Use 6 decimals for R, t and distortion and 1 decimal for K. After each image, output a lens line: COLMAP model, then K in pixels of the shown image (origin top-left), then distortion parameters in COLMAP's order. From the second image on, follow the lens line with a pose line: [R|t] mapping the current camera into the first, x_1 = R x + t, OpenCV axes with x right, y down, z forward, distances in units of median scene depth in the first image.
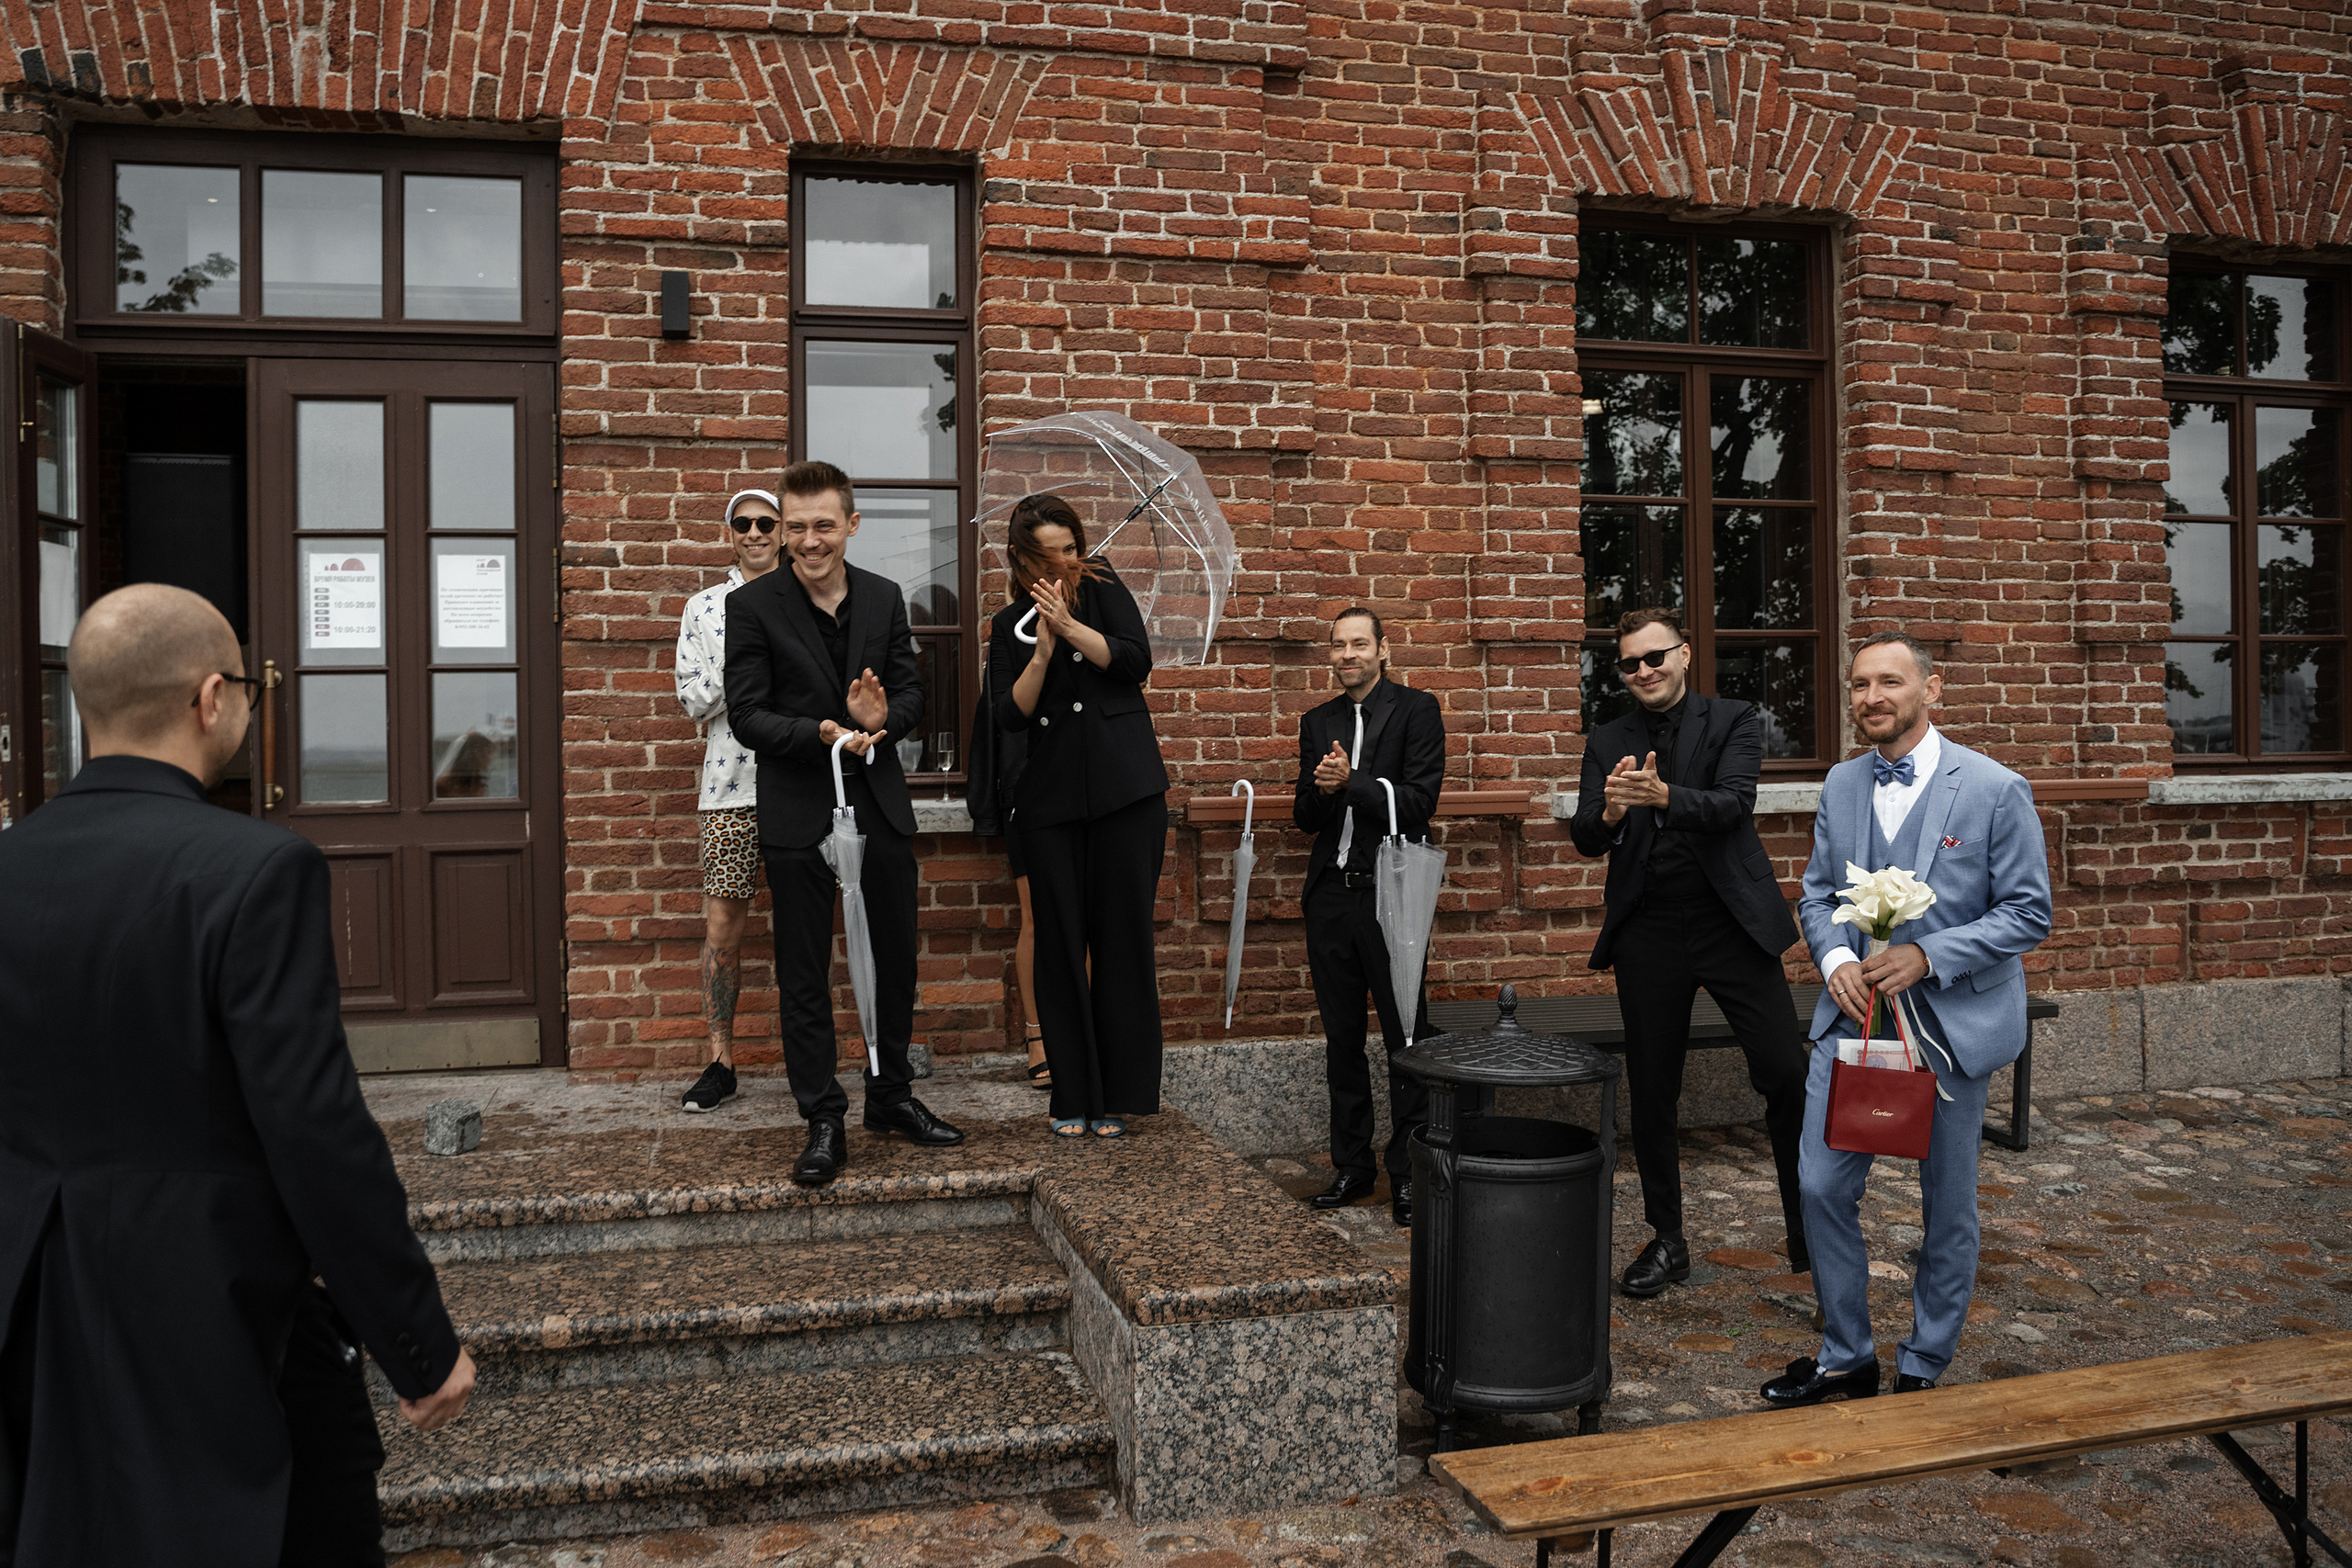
lens RADIAL K [[1872.7, 0, 1163.6], [0, 1872.7, 773.1], [0, 0, 1]] dist [-0.115854, 0.087833]
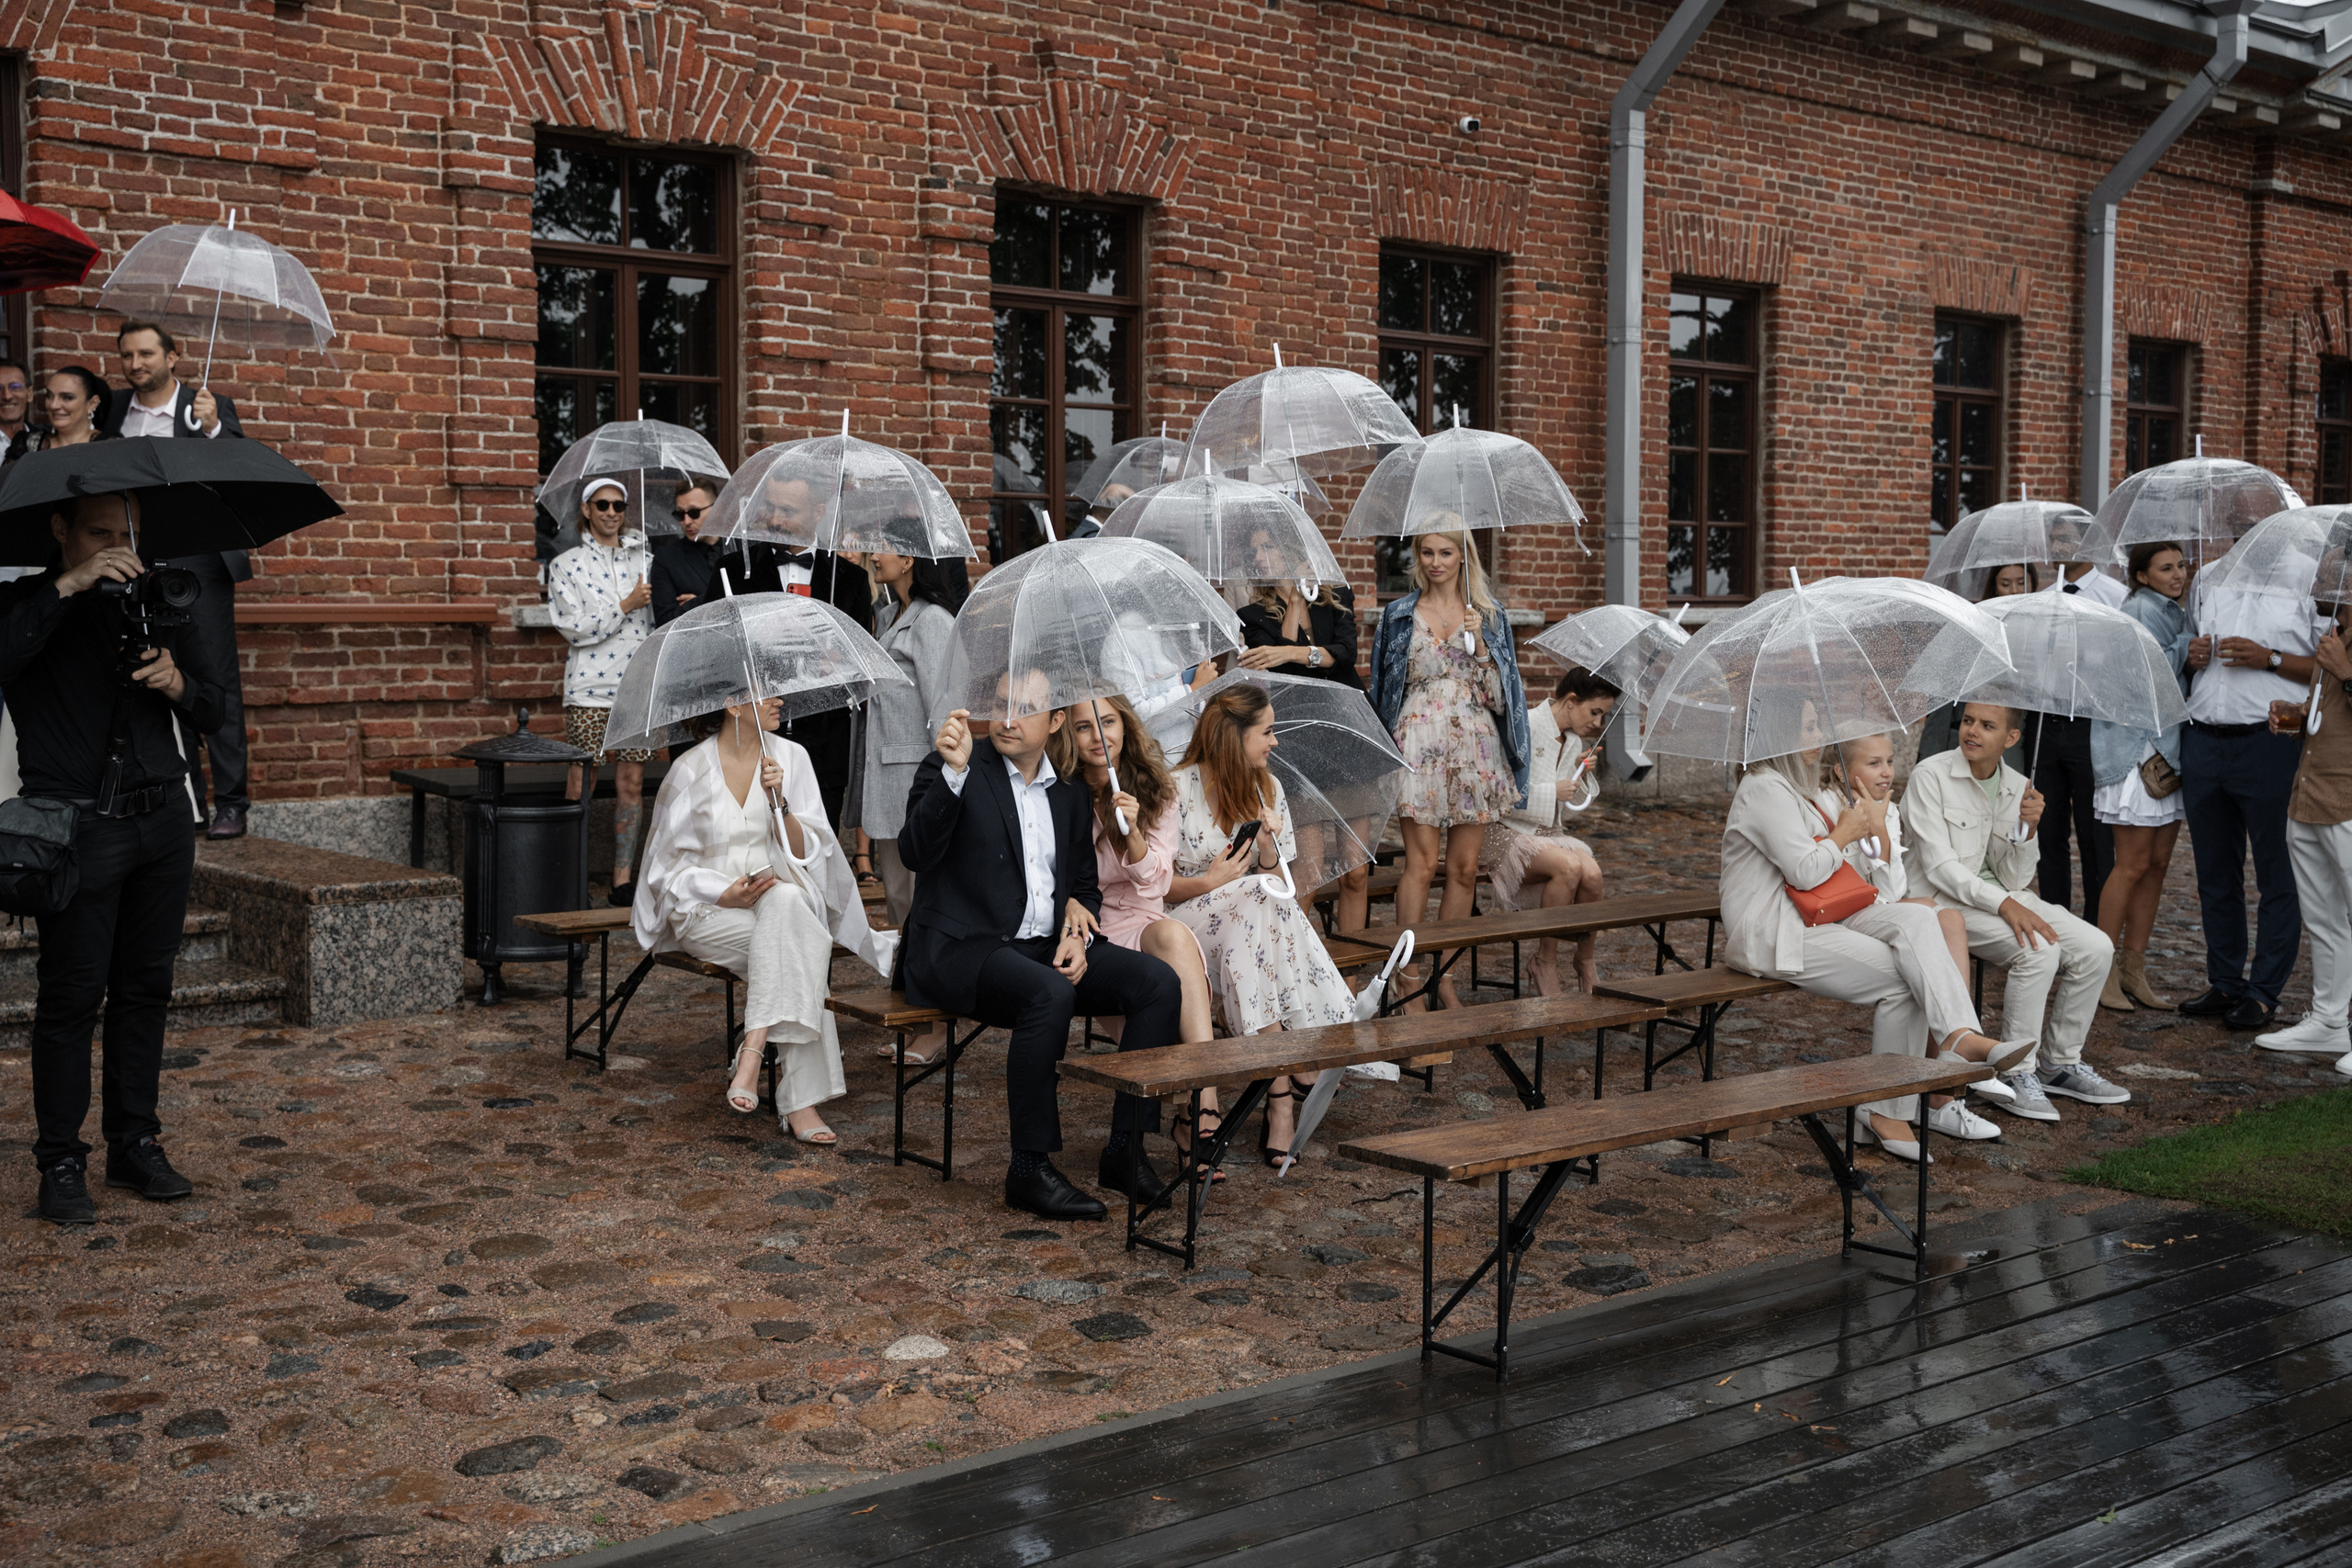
lens RADIAL K [[2720.1, 0, 1199.9], [0, 2720.1, 758.0], [0, 0, 1]] dist [0.032093, 0.000000]
pose [[0.877508, -0.013368, 0.479376, -0.278805], [-0.008012, 0.999063, 0.042526, 0.031894], [-0.479495, -0.041158, 0.876579, -0.873695]]
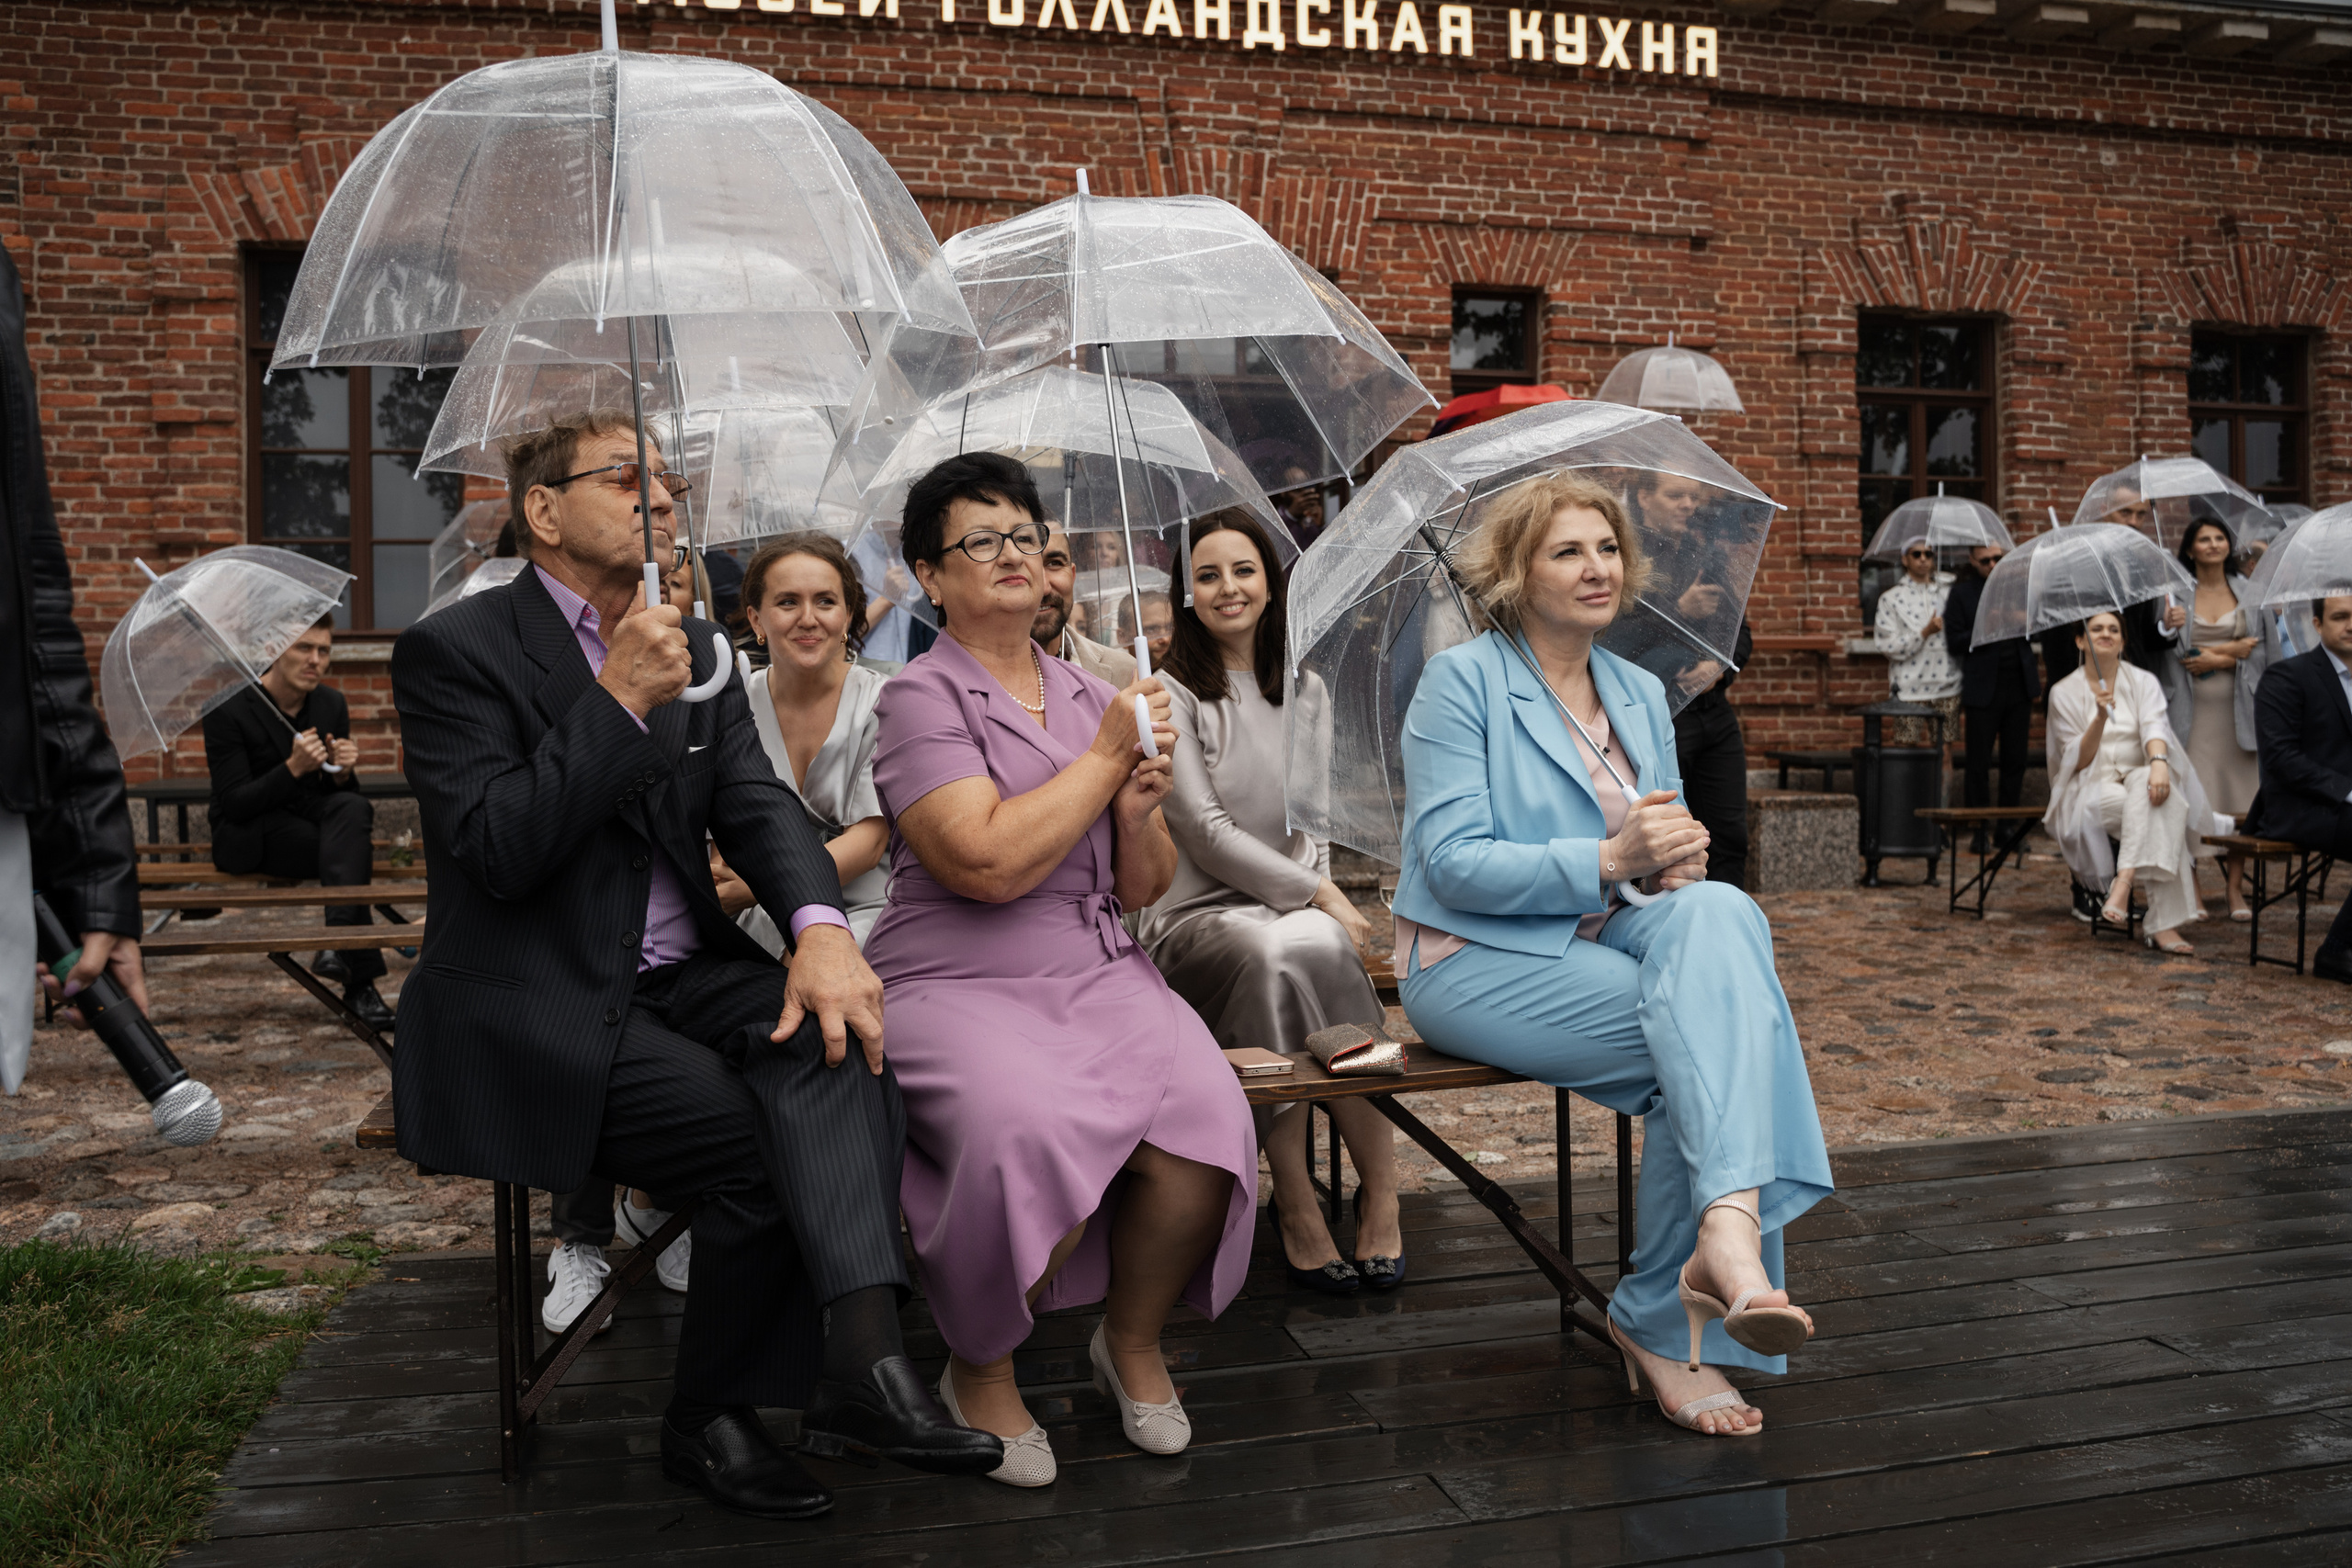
lens RADIAL K [[1949.4, 0, 1143.1], [0, 1949.4, 774.4], [0, 0, 1]] dist [-0.110616, 0.082286]
pose [[0.999854, -0.000452, -0.017095, -0.452261], [0.000489, 0.999998, 0.002150, 0.140823], [0.017094, -0.002158, 0.999852, -0.898985]]
